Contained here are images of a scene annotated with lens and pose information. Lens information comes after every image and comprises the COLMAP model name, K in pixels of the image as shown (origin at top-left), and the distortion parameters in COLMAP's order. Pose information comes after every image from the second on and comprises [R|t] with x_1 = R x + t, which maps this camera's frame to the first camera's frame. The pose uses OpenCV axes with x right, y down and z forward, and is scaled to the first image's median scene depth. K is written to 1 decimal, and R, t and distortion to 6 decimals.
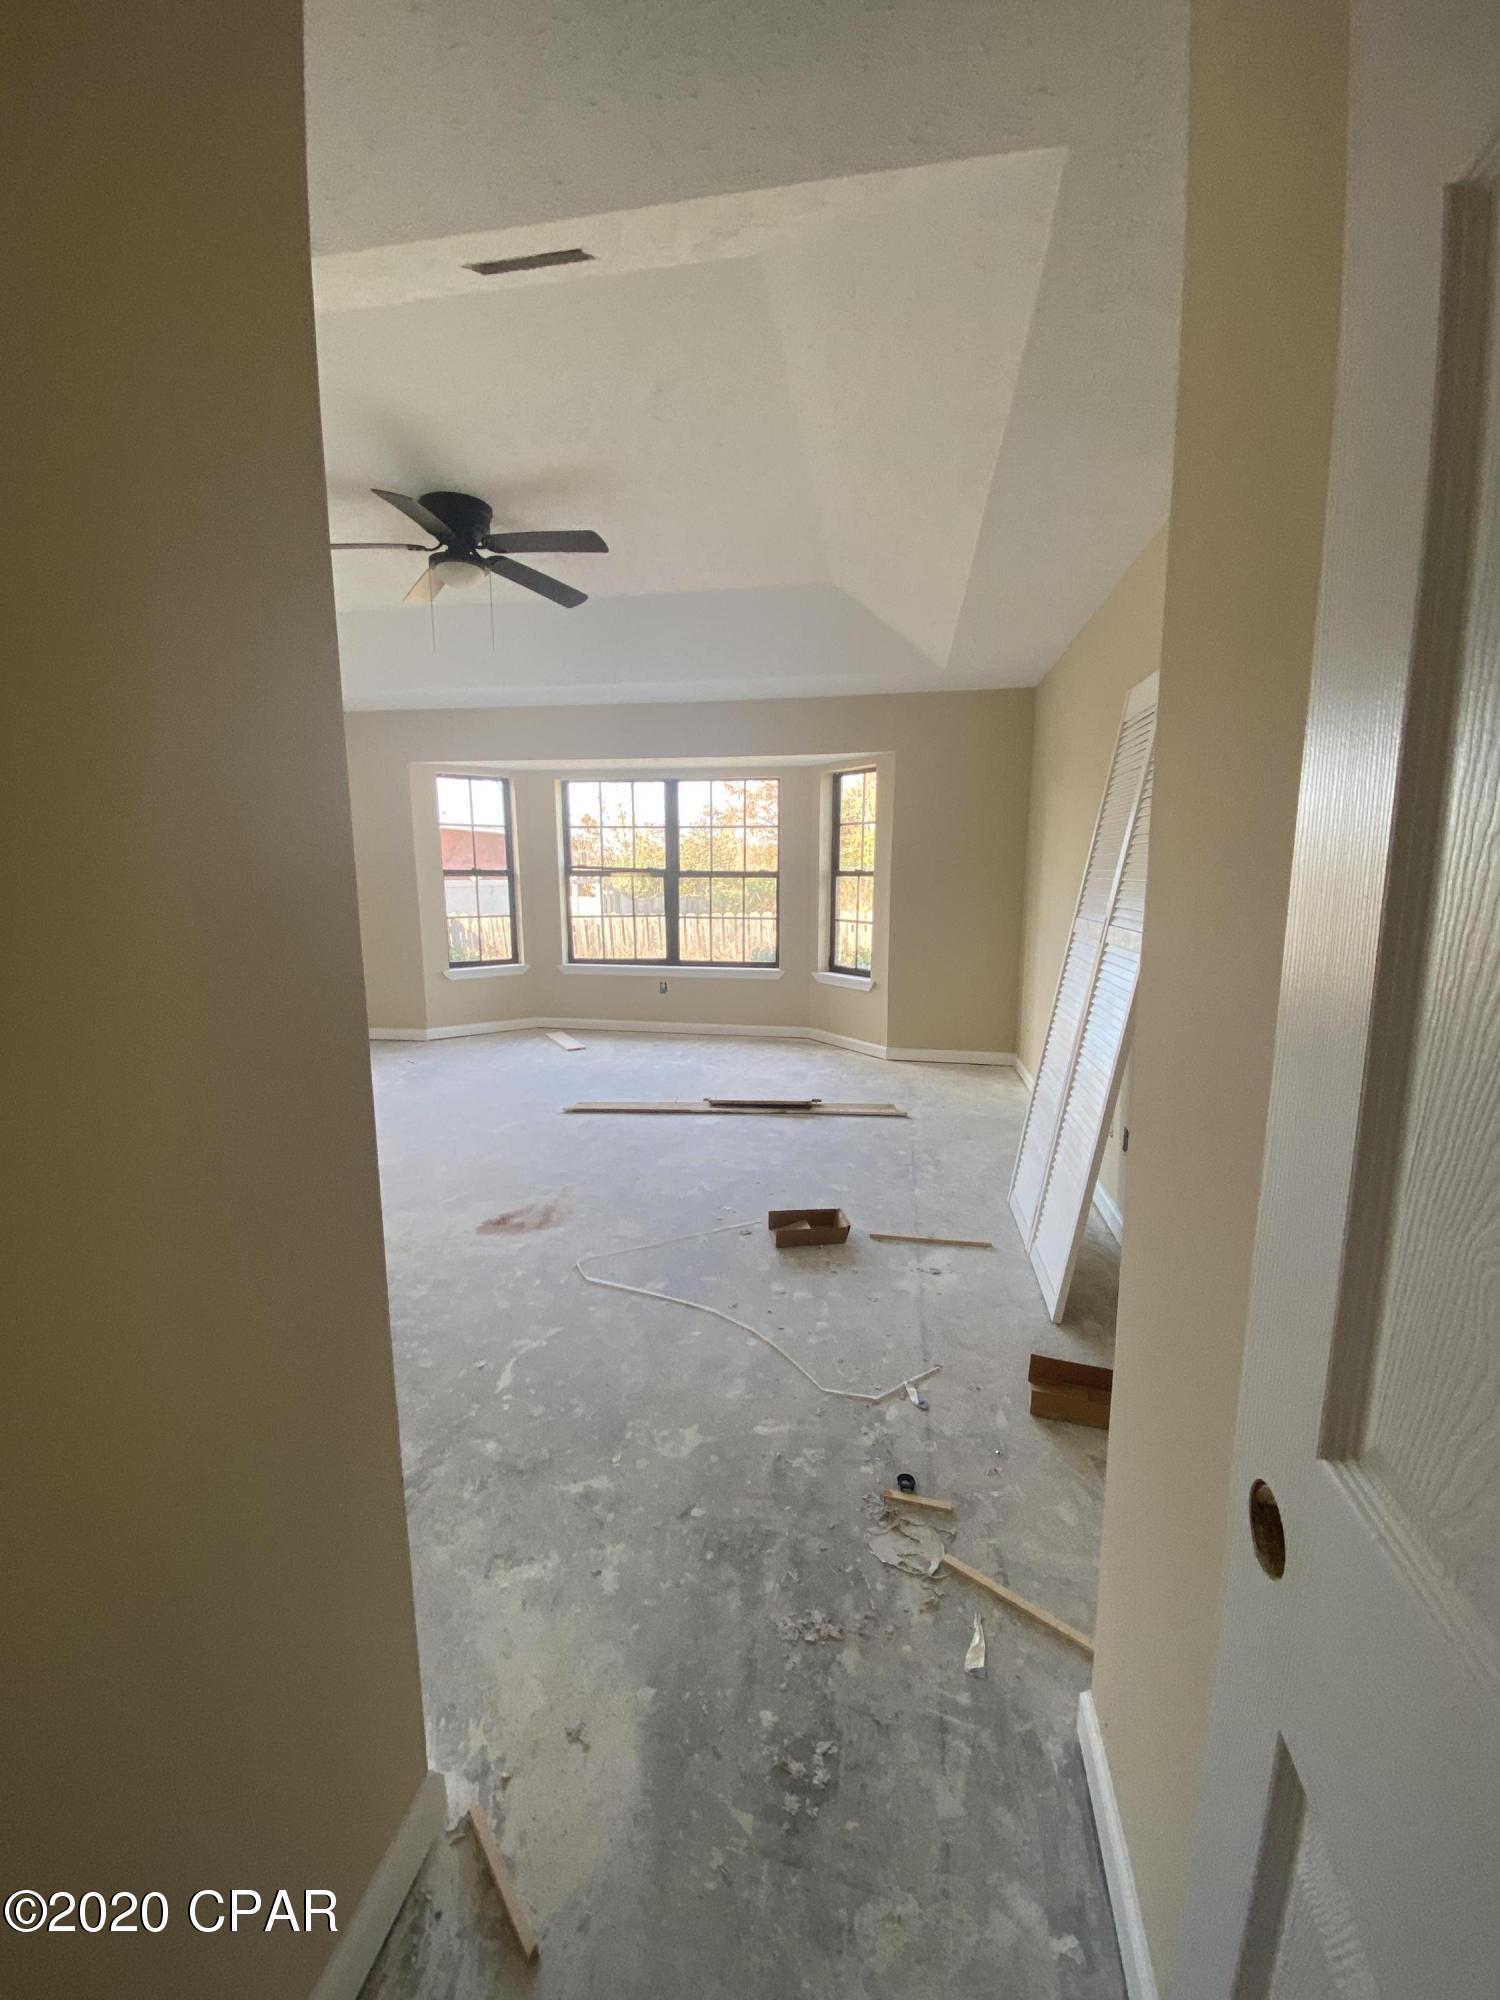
lens RADIAL K [[809.0, 0, 744.1], [0, 809.0, 1010.1], [0, 0, 1]] dist [-0.005592, -0.002152]
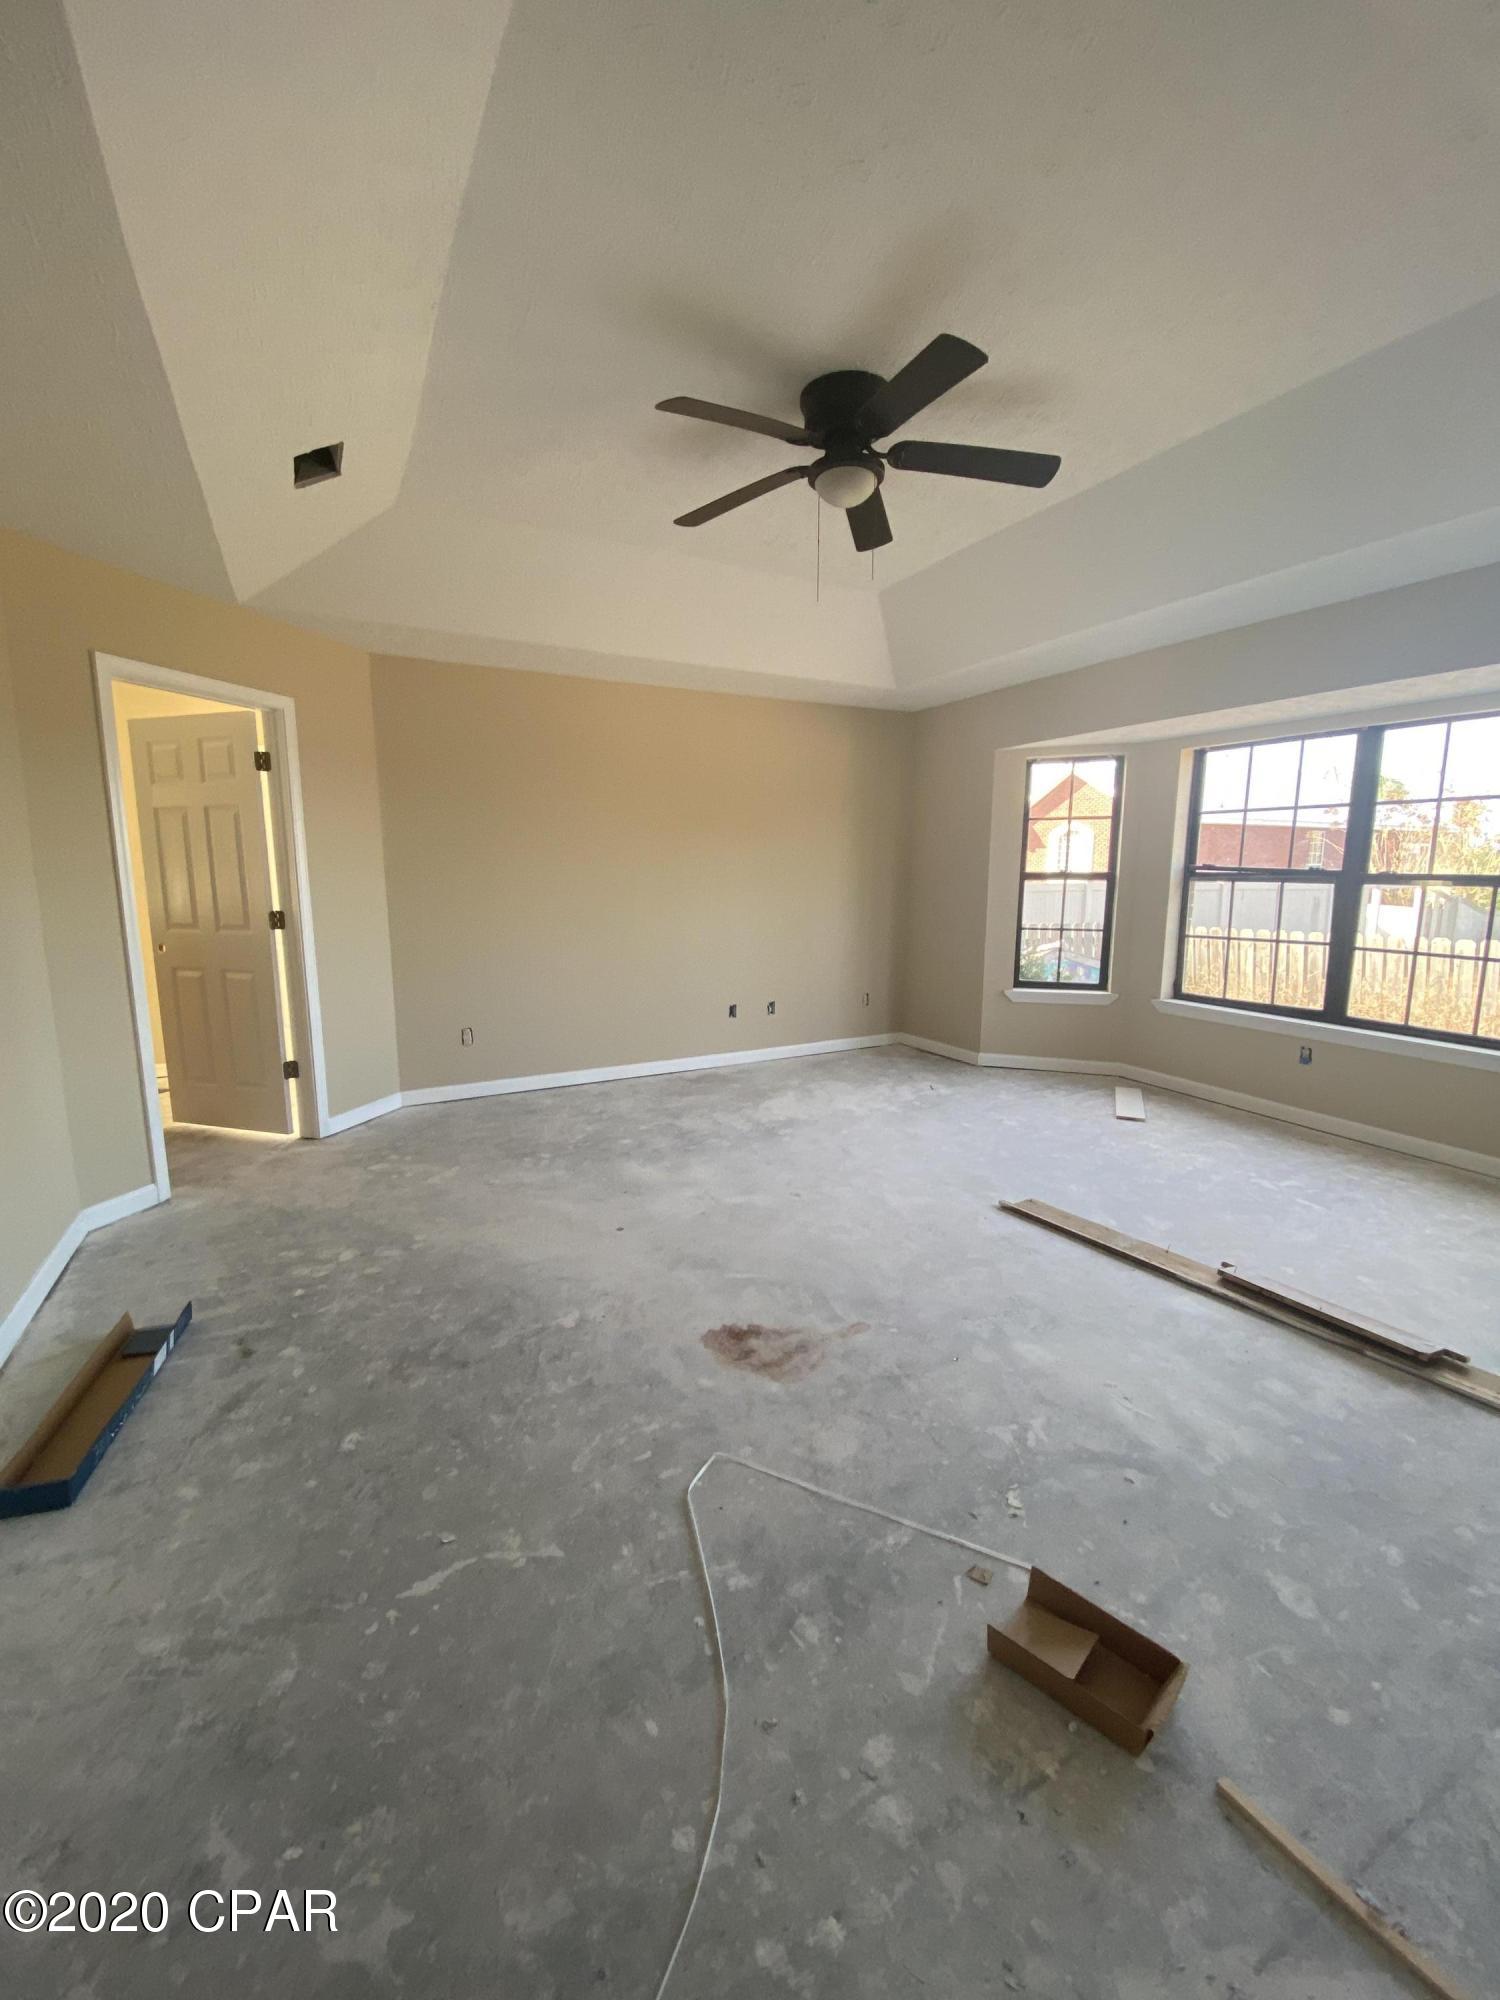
lens RADIAL K [[809.0, 0, 744.9], [0, 809.0, 996.5], [0, 0, 1]] dist [-0.005592, -0.002152]
pose [[0.607864, 0.125108, -0.784123, 0.187972], [-0.137131, 0.989212, 0.051524, -0.068407], [0.782110, 0.076208, 0.618463, 0.371618]]
